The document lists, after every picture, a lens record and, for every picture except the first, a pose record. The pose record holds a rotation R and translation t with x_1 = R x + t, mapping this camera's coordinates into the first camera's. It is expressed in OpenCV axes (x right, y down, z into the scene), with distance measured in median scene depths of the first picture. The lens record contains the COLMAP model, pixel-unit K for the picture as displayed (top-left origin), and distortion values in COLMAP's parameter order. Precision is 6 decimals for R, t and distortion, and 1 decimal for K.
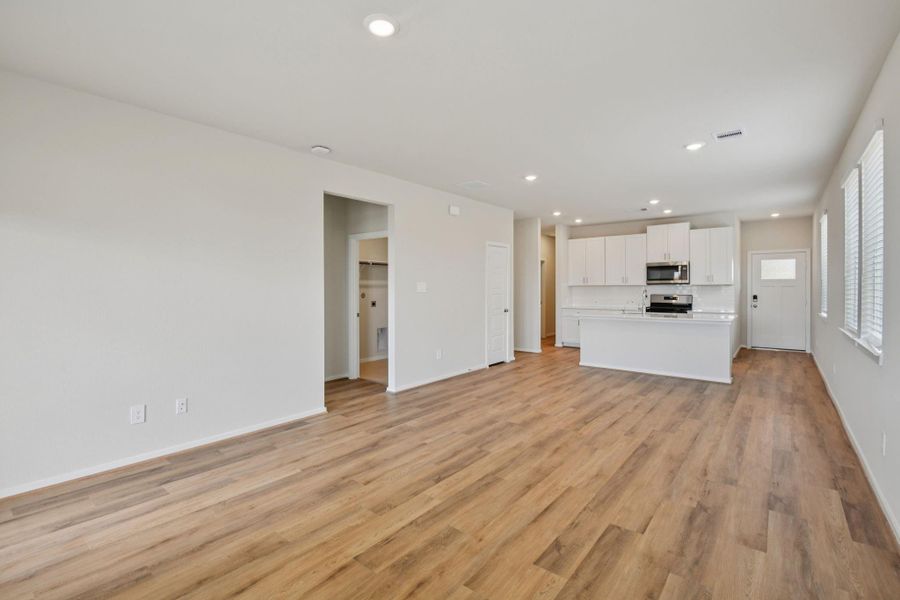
lens RADIAL K [[411.2, 0, 449.7], [0, 411.2, 292.3], [0, 0, 1]] dist [-0.010883, -0.002551]
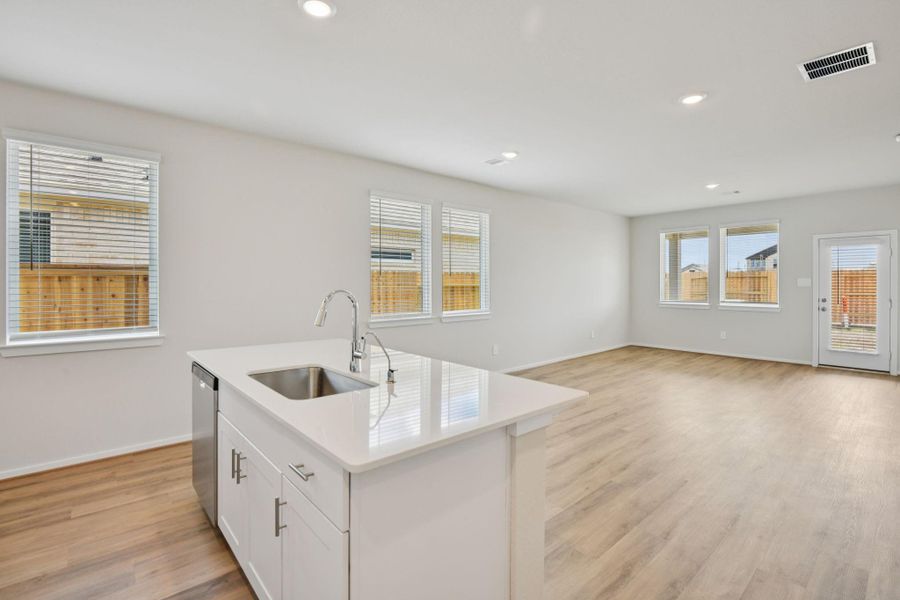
lens RADIAL K [[413.0, 0, 447.3], [0, 413.0, 287.8], [0, 0, 1]] dist [-0.006022, -0.005615]
pose [[-0.984101, 0.004714, 0.177546, 0.437082], [0.008127, 0.999796, 0.018504, -0.018882], [-0.177423, 0.019653, -0.983938, 1.625504]]
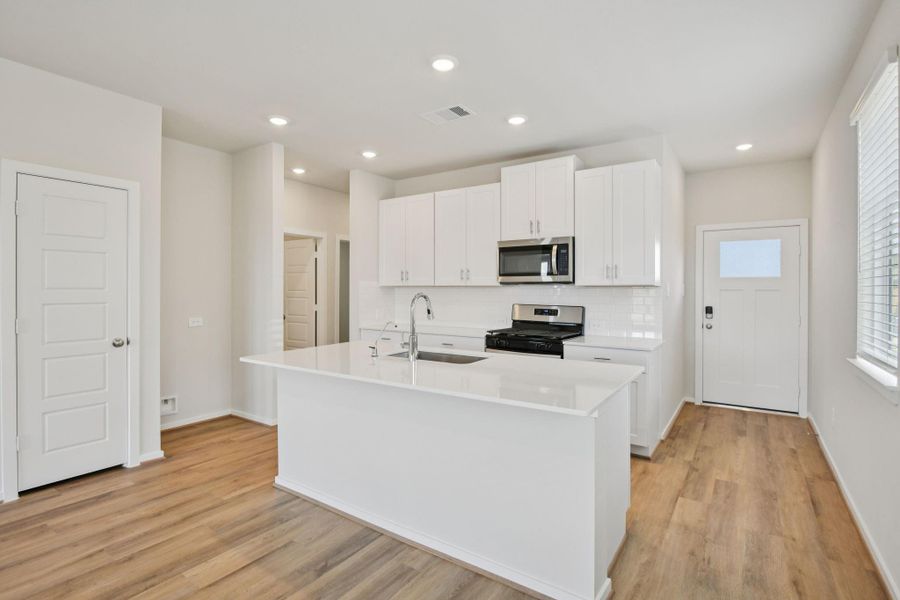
lens RADIAL K [[444.8, 0, 450.5], [0, 444.8, 292.2], [0, 0, 1]] dist [-0.011287, 0.001474]
pose [[0.996285, 0.008667, 0.085682, 0.592704], [-0.008196, 0.999949, -0.005841, -0.008936], [-0.085728, 0.005117, 0.996305, 0.739739]]
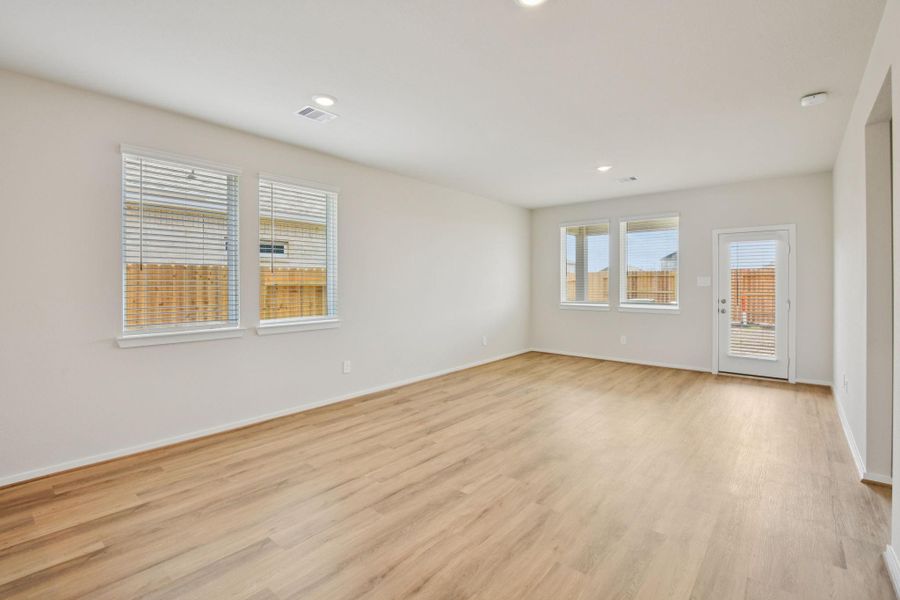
lens RADIAL K [[413.0, 0, 446.1], [0, 413.0, 284.7], [0, 0, 1]] dist [-0.006022, -0.005615]
pose [[-0.999452, 0.005113, 0.032696, 0.263006], [0.005595, 0.999877, 0.014668, -0.015291], [-0.032617, 0.014843, -0.999358, 1.365162]]
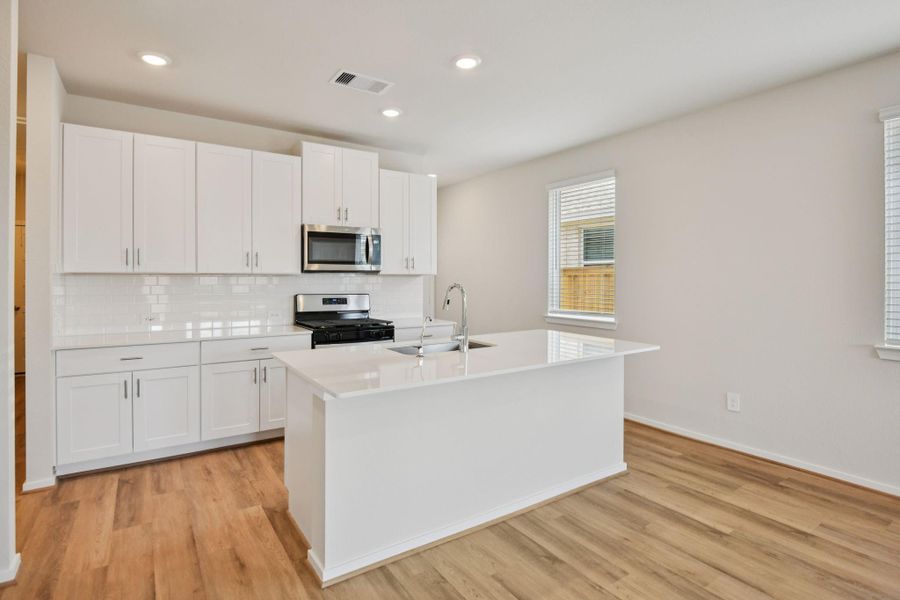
lens RADIAL K [[454.1, 0, 453.9], [0, 454.1, 281.4], [0, 0, 1]] dist [-0.006584, -0.007624]
pose [[0.290853, -0.000250, 0.956768, 0.094285], [0.006047, 0.999980, -0.001577, -0.011888], [-0.956749, 0.006245, 0.290848, 1.114895]]
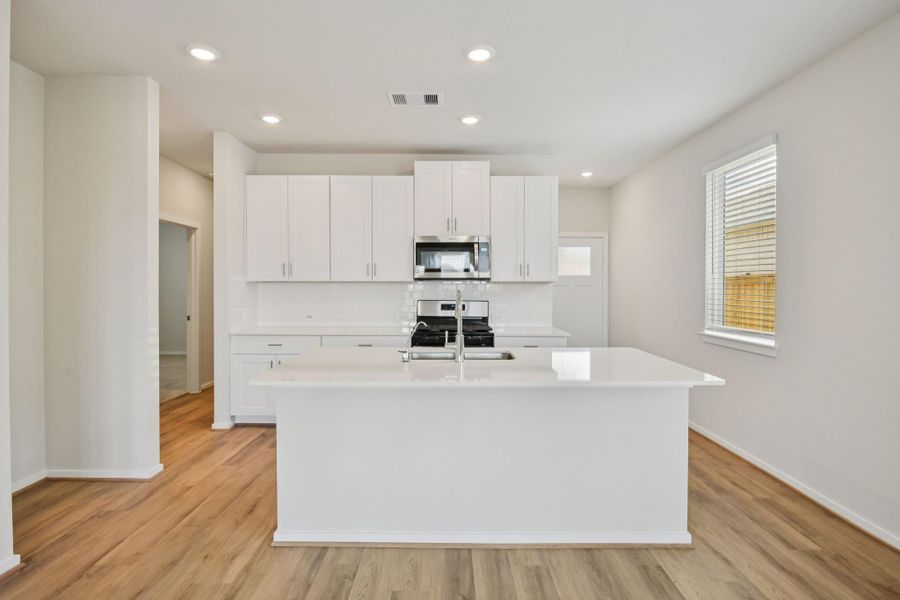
lens RADIAL K [[454.1, 0, 453.1], [0, 454.1, 291.8], [0, 0, 1]] dist [-0.006584, -0.007624]
pose [[0.774049, -0.000399, 0.633126, 0.275238], [-0.000520, 0.999999, 0.001266, -0.009059], [-0.633126, -0.001310, 0.774048, 0.877032]]
